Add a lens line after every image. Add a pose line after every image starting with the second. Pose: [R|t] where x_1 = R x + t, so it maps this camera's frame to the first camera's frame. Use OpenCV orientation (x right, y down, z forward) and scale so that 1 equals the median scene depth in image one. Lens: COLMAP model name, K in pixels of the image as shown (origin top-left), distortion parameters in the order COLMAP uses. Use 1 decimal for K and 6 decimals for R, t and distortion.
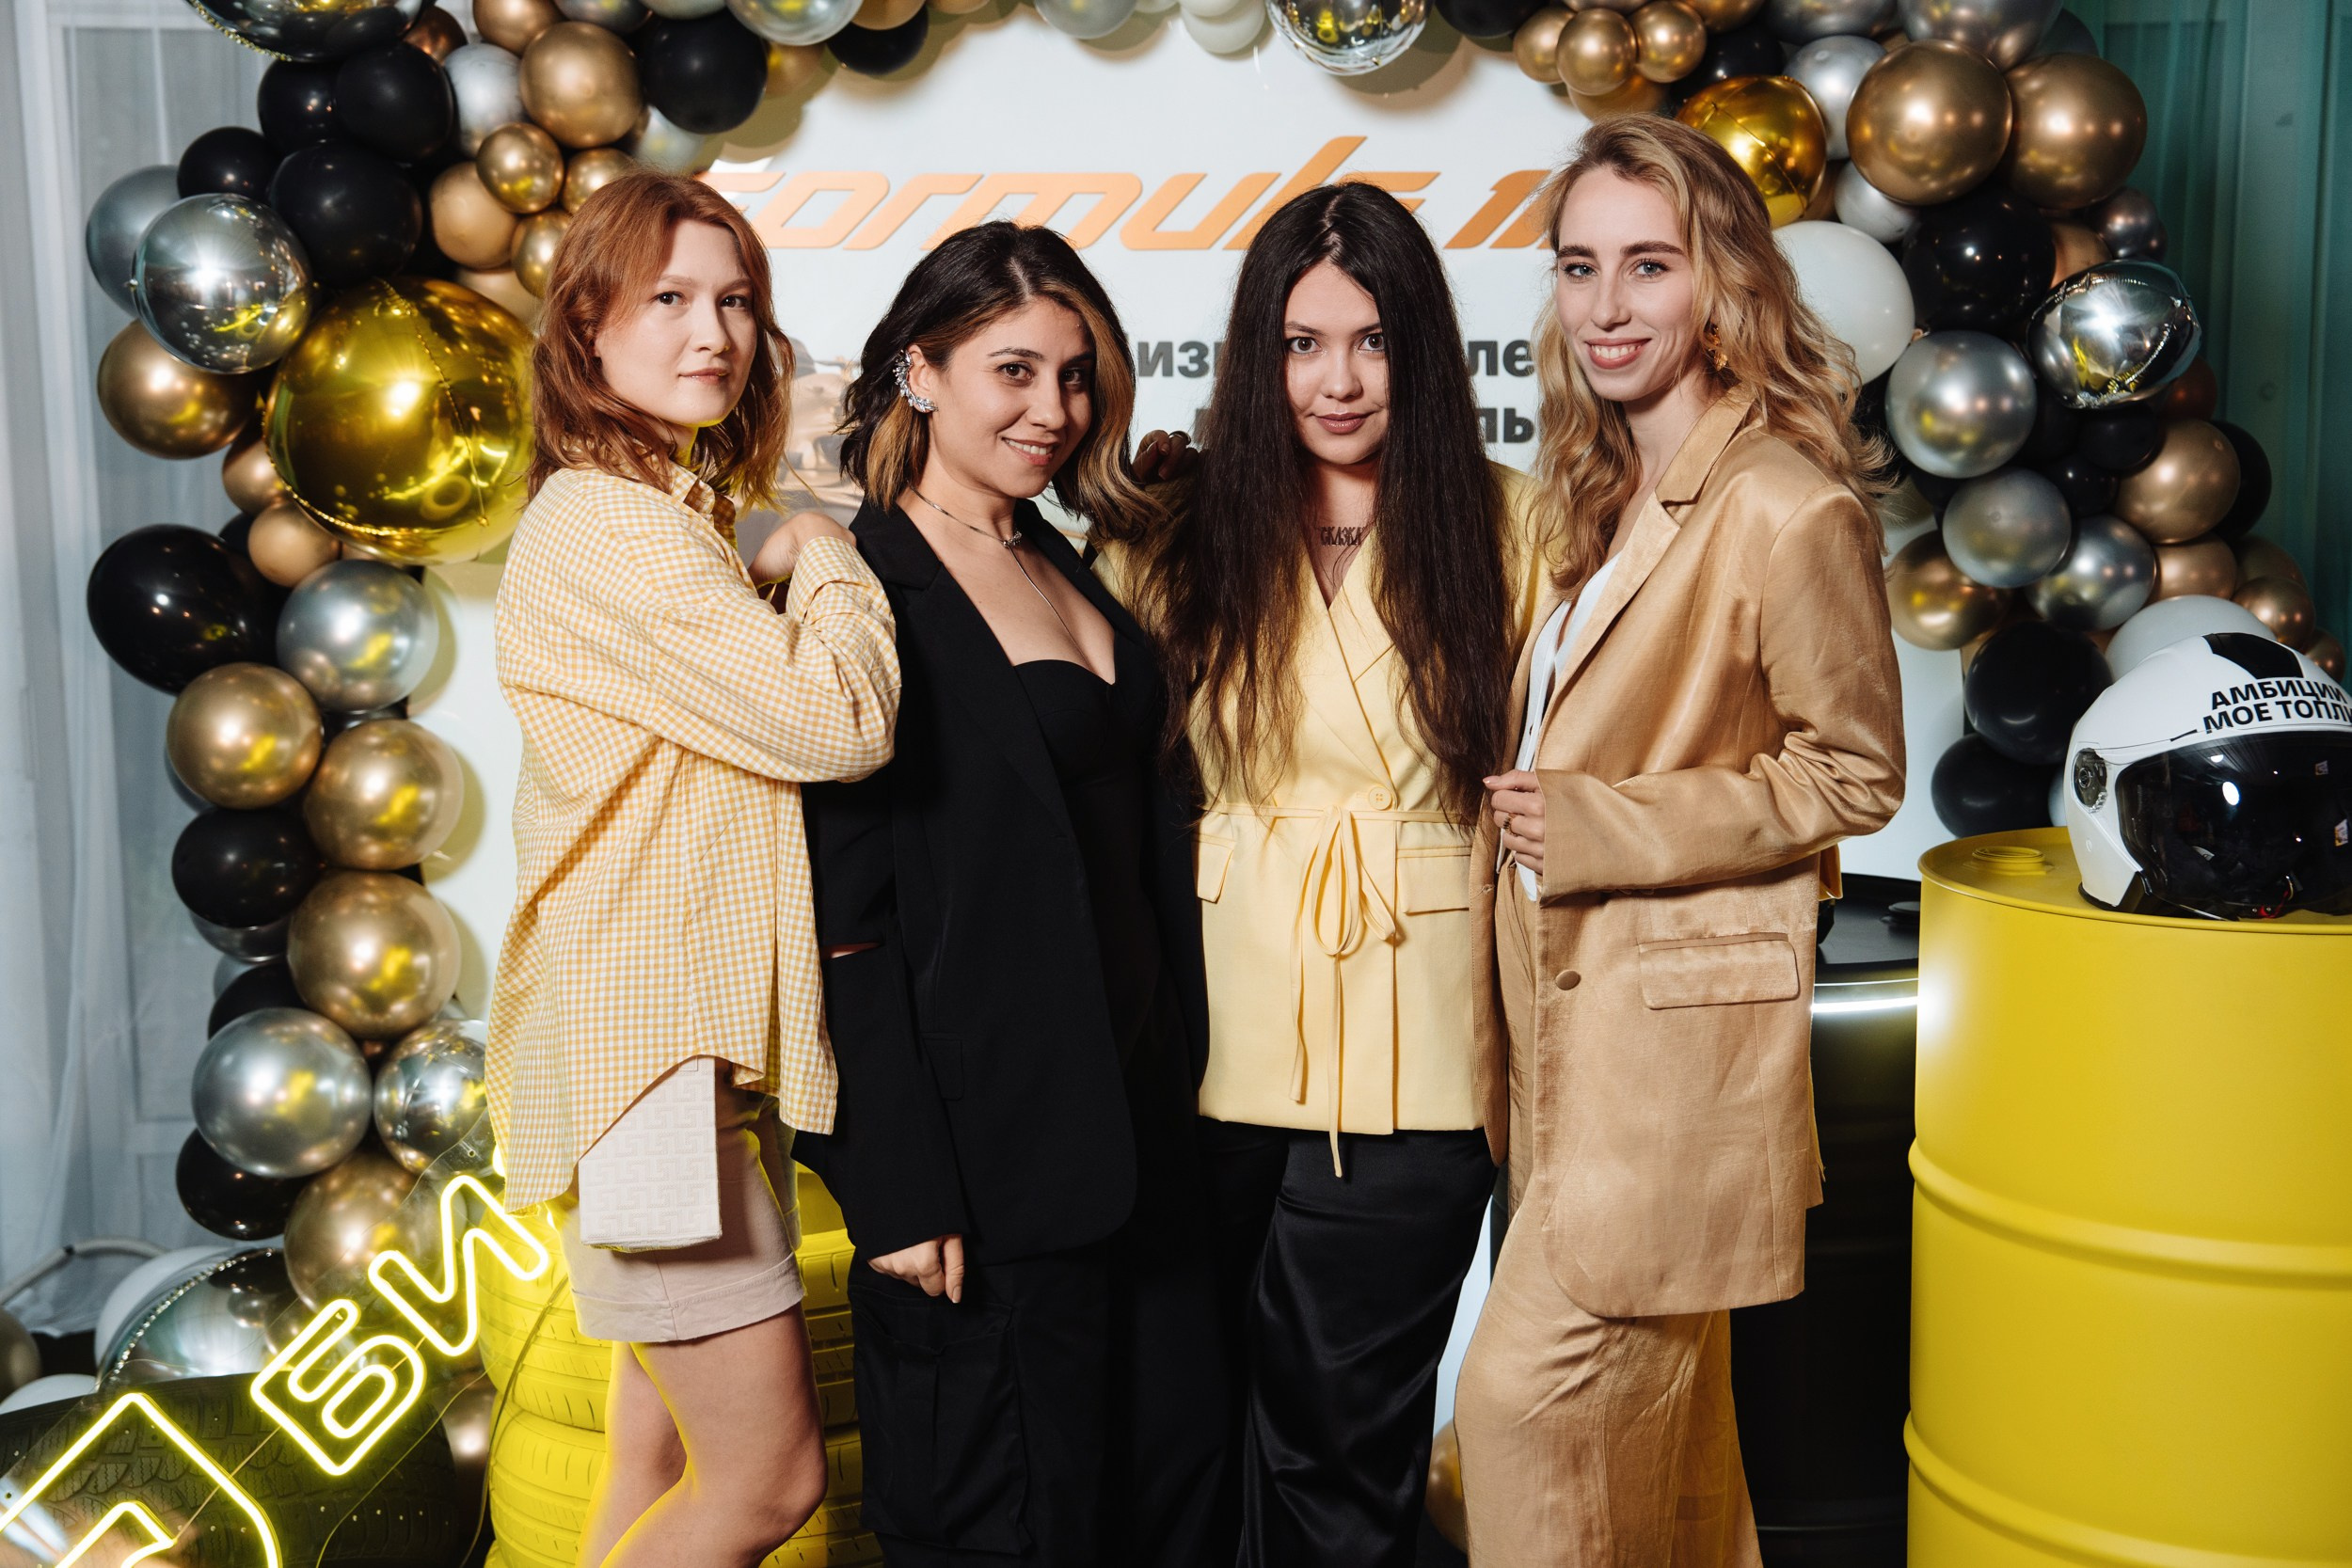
lens RADIAL K [[3065.9, 0, 1155.7], [0, 3065.9, 818.8], [0, 0, 1]] dist [0.110009, 0.000000]
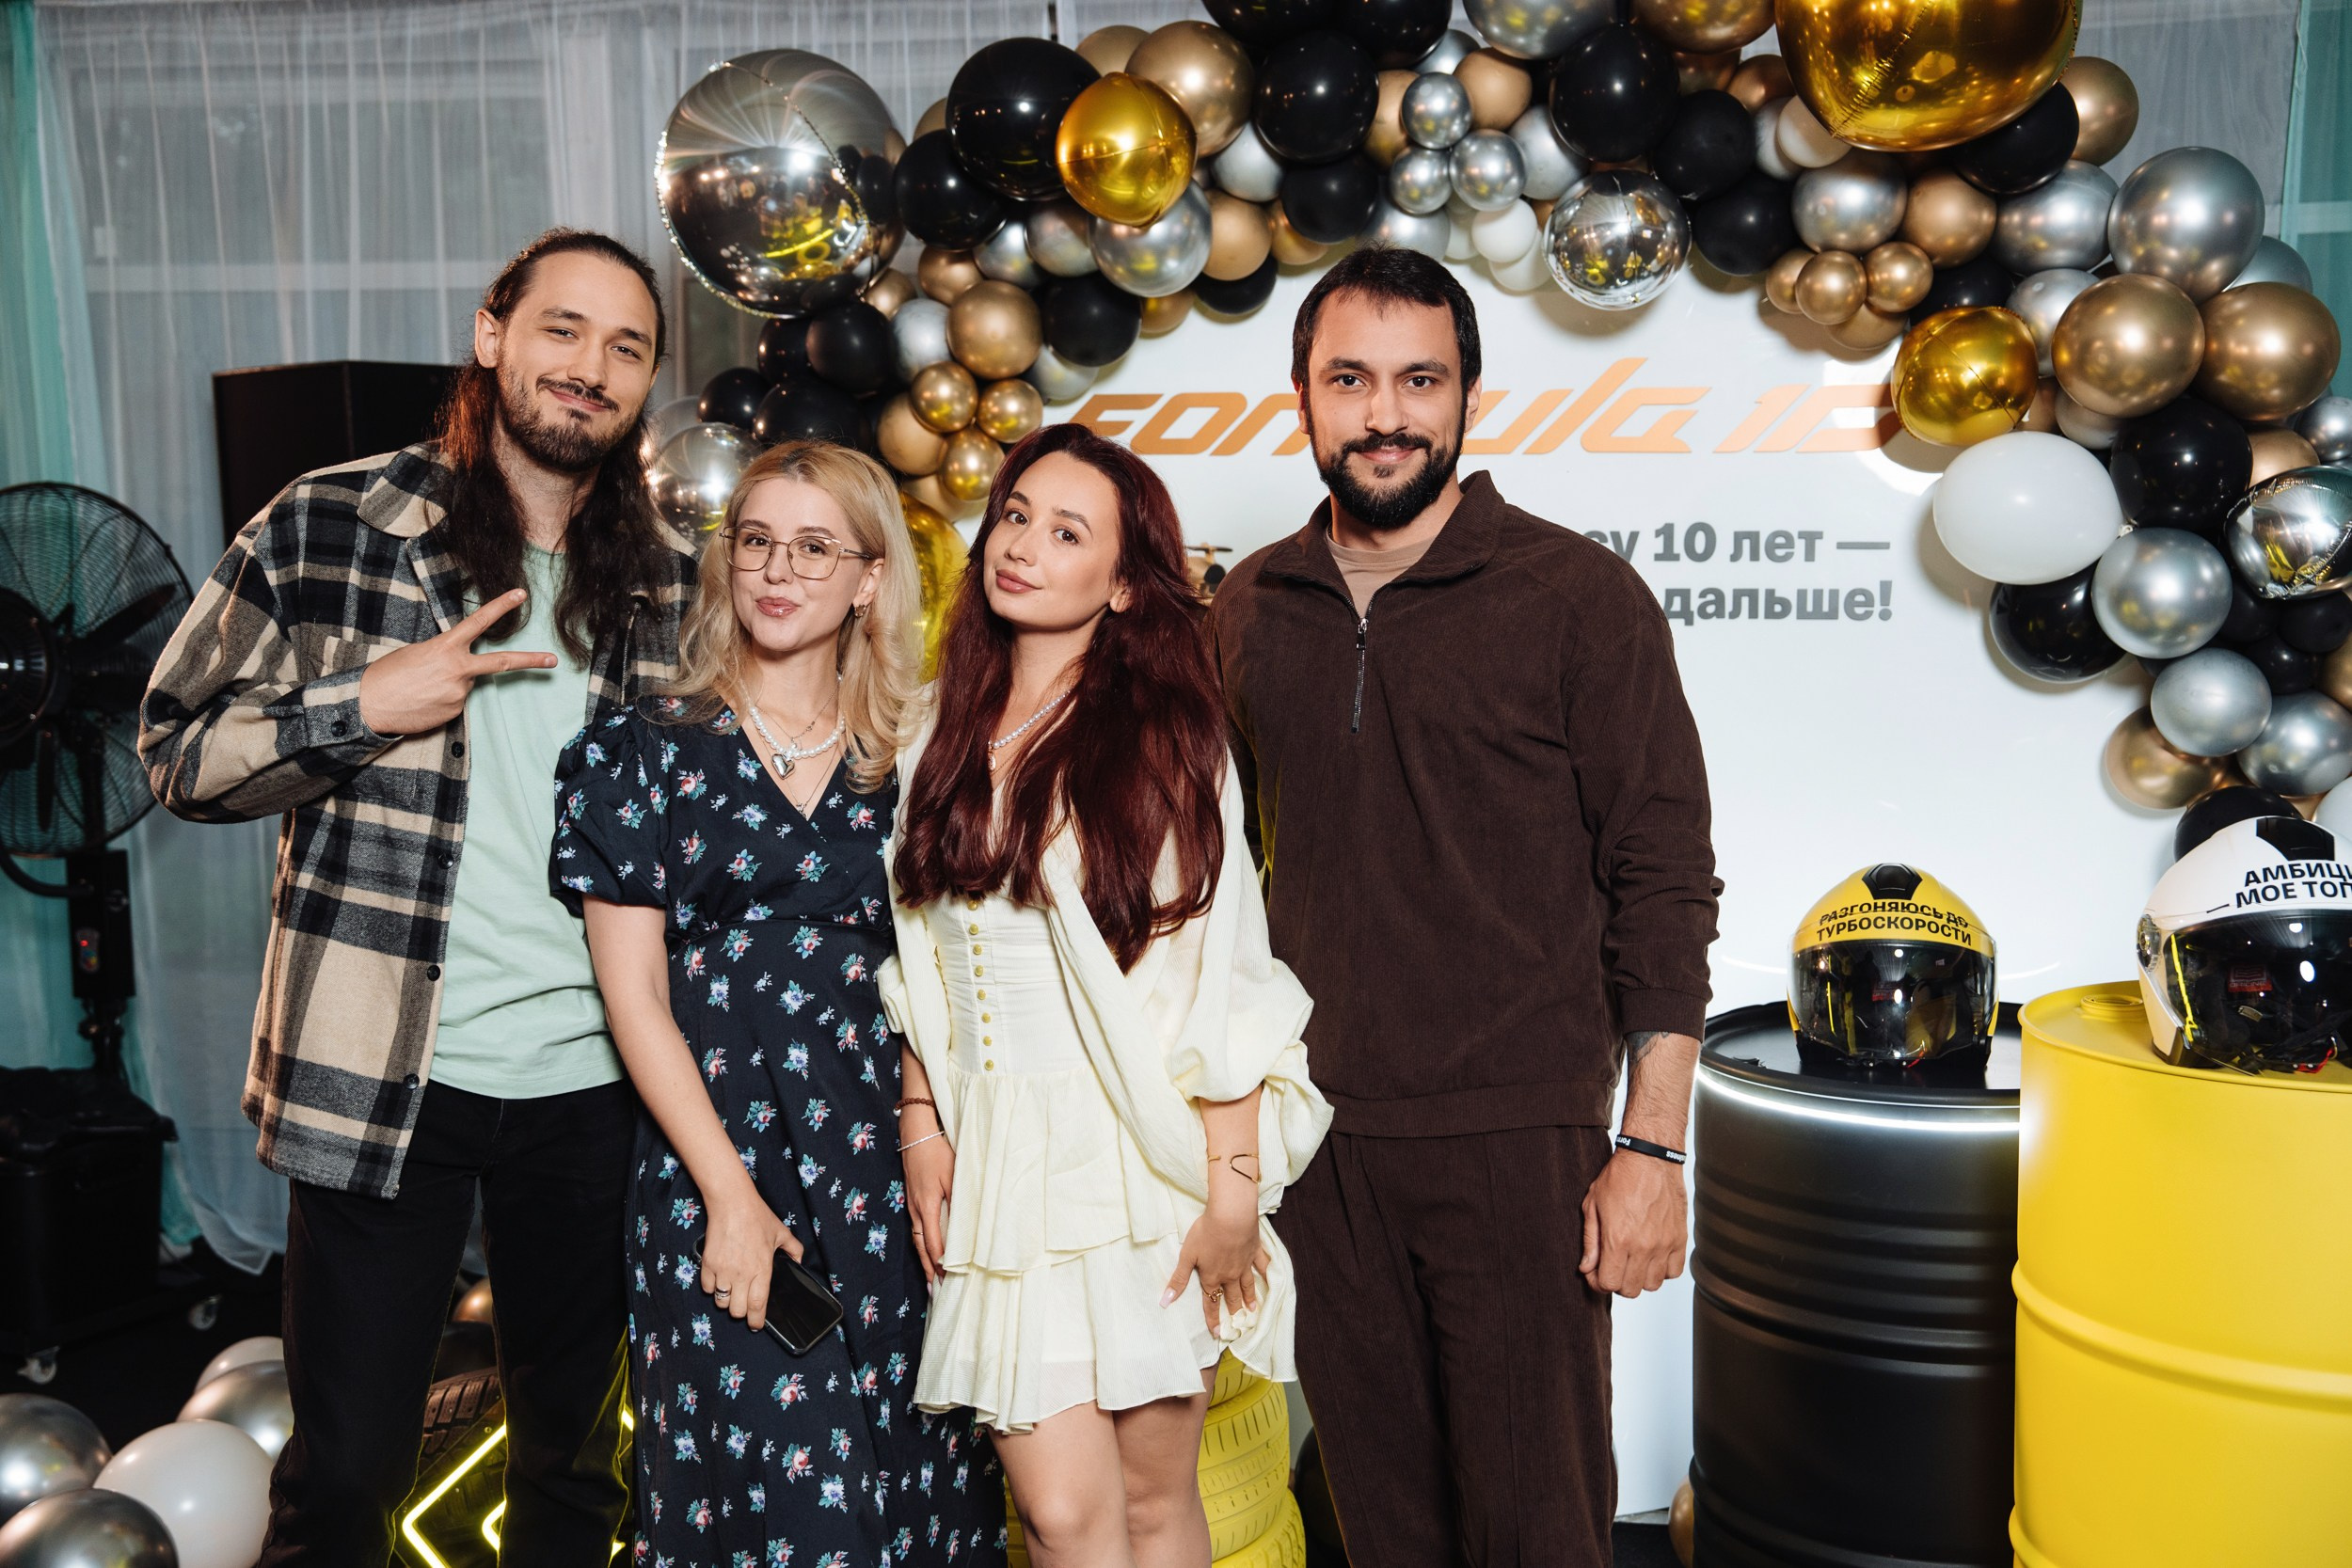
lens RADIAL K [[2681.7, 0, 1173.6], [0, 2681.7, 803.0], [0, 0, 1]] dist [0.080842, 0.000000]
pose [[0.973350, 0.025902, -0.227859, 0.136947], [-0.033138, 0.999059, -0.027984, -0.018565], [0.226920, 0.034789, 0.973292, -0.033215]]
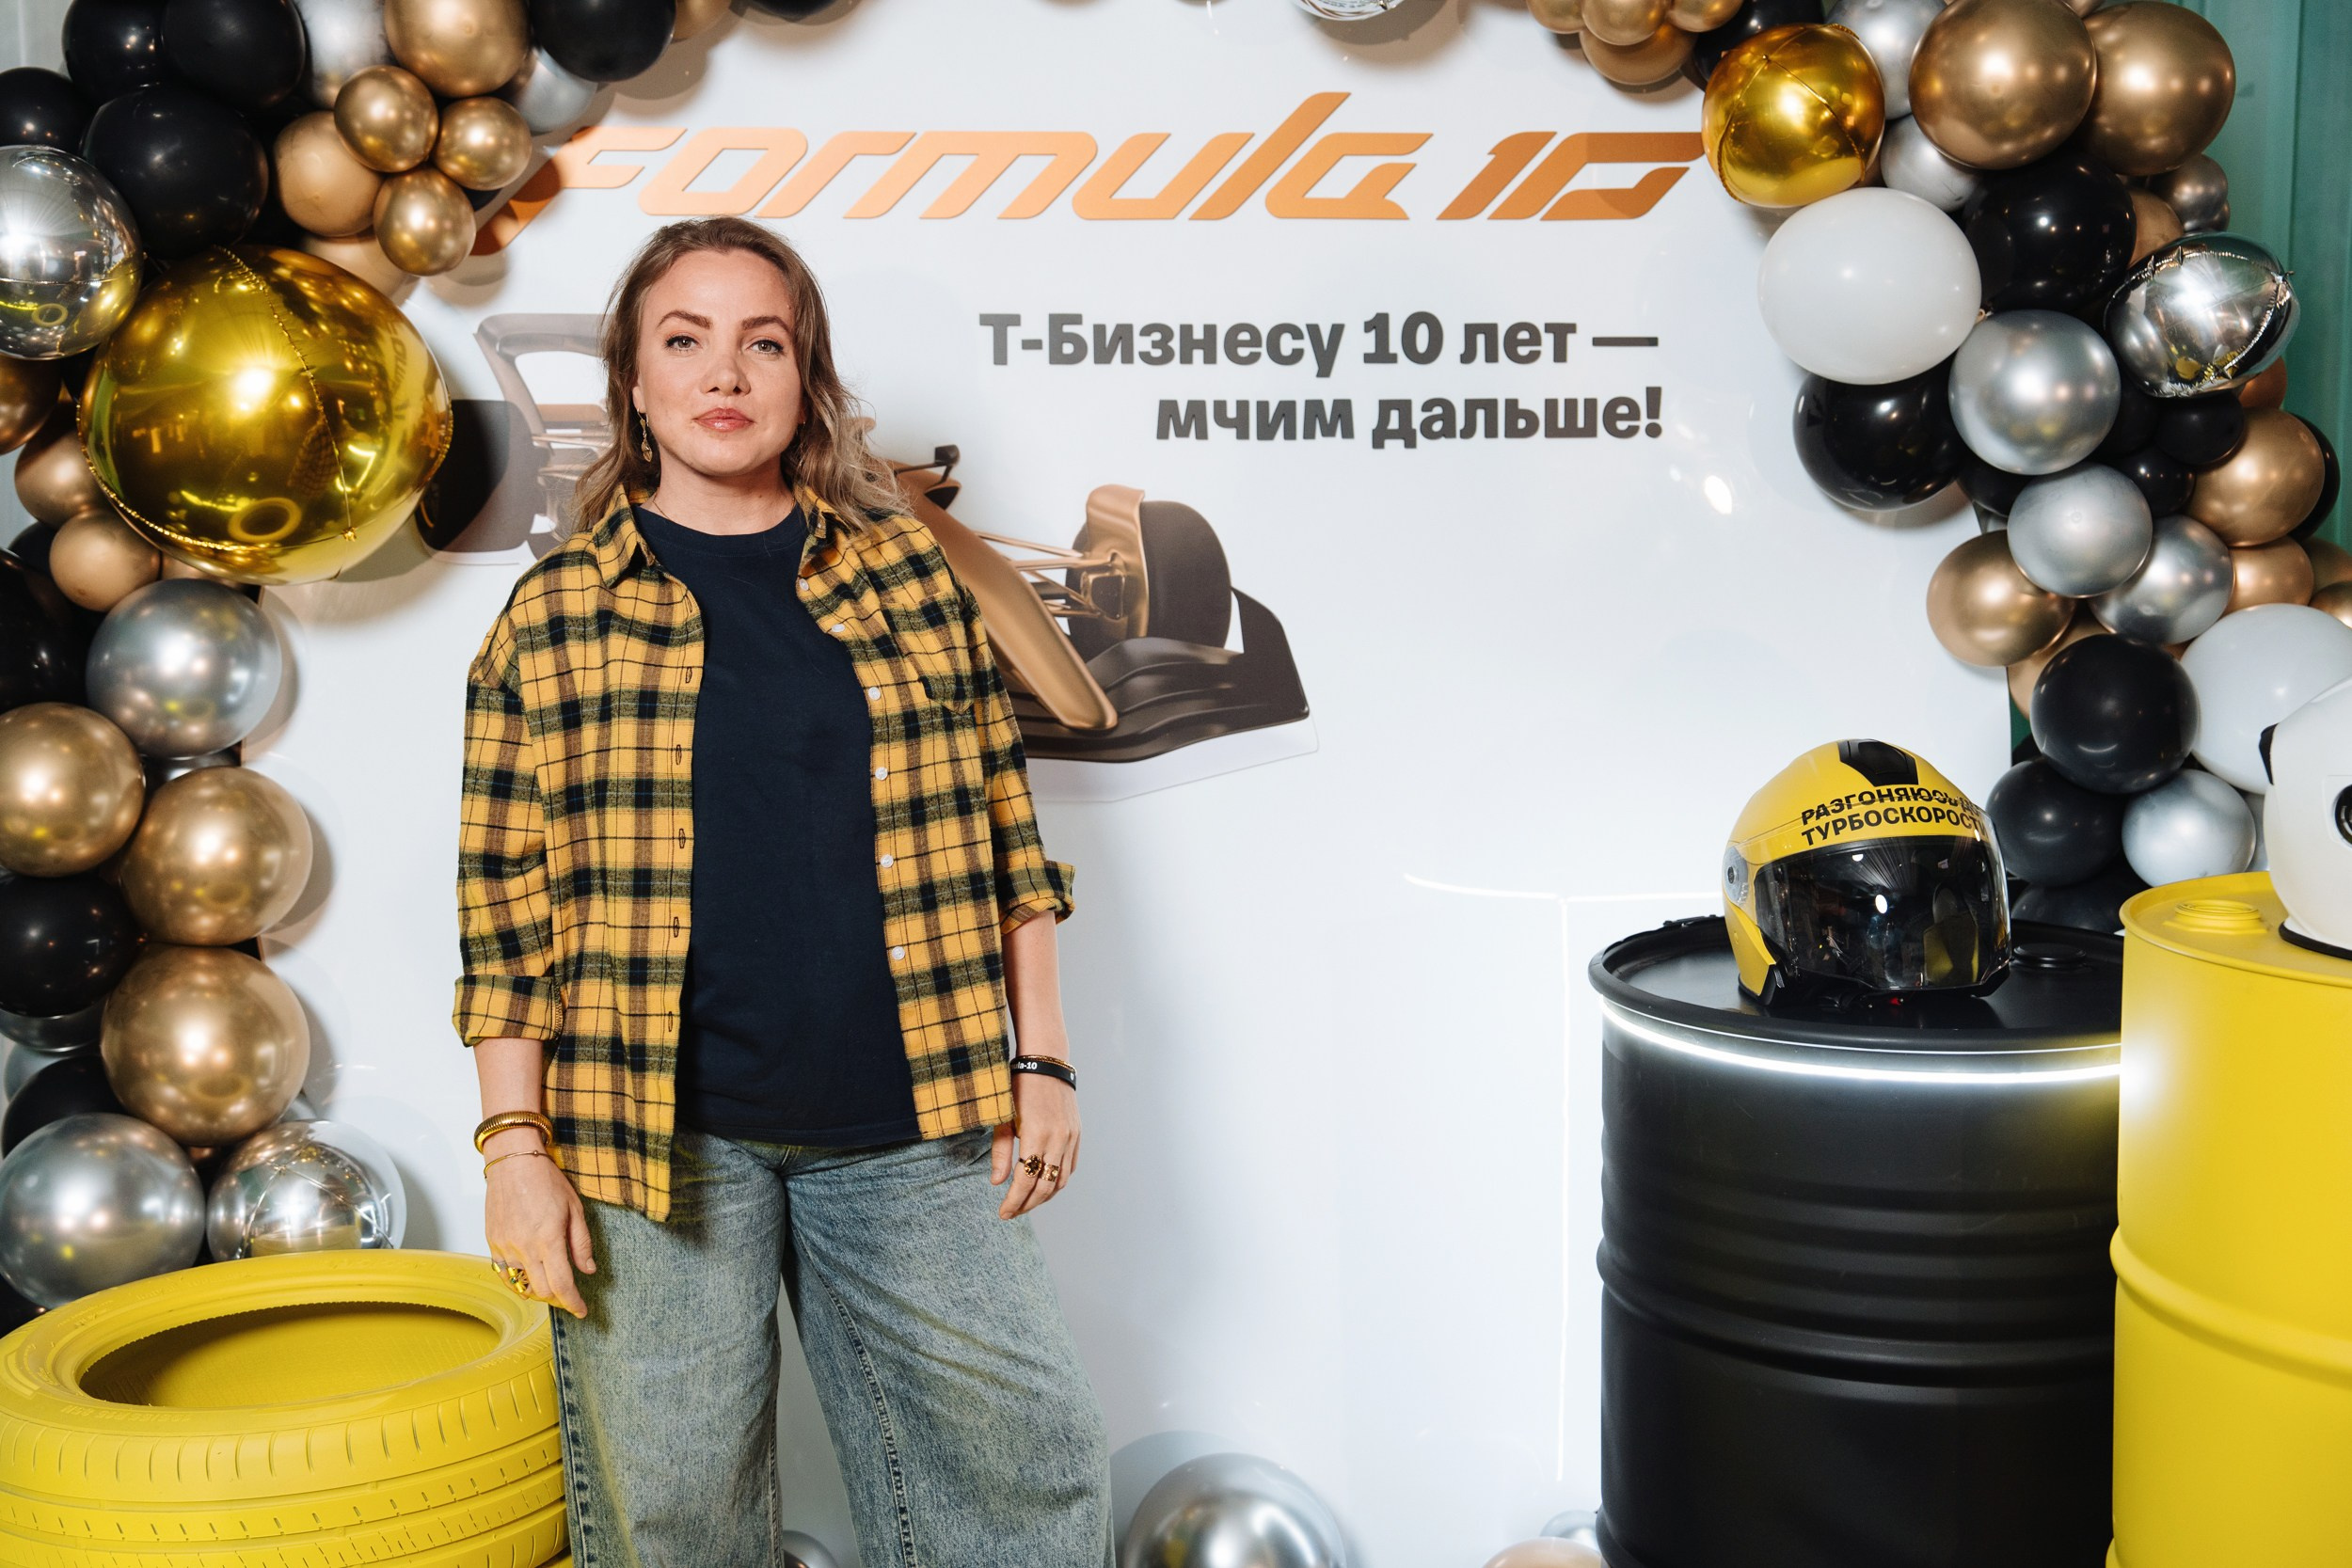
lens RADIAL K [[3025.2, 0, 1124.7], [0, 3025.2, 731.0], [0, 0, 1]] dist [0.121552, 0.000000]
pose [[0.995619, -0.012174, 0.092704, -0.083336], [0.014644, 0.999554, -0.026018, -0.017248], [-0.092346, 0.027262, 0.995354, 0.147862]]
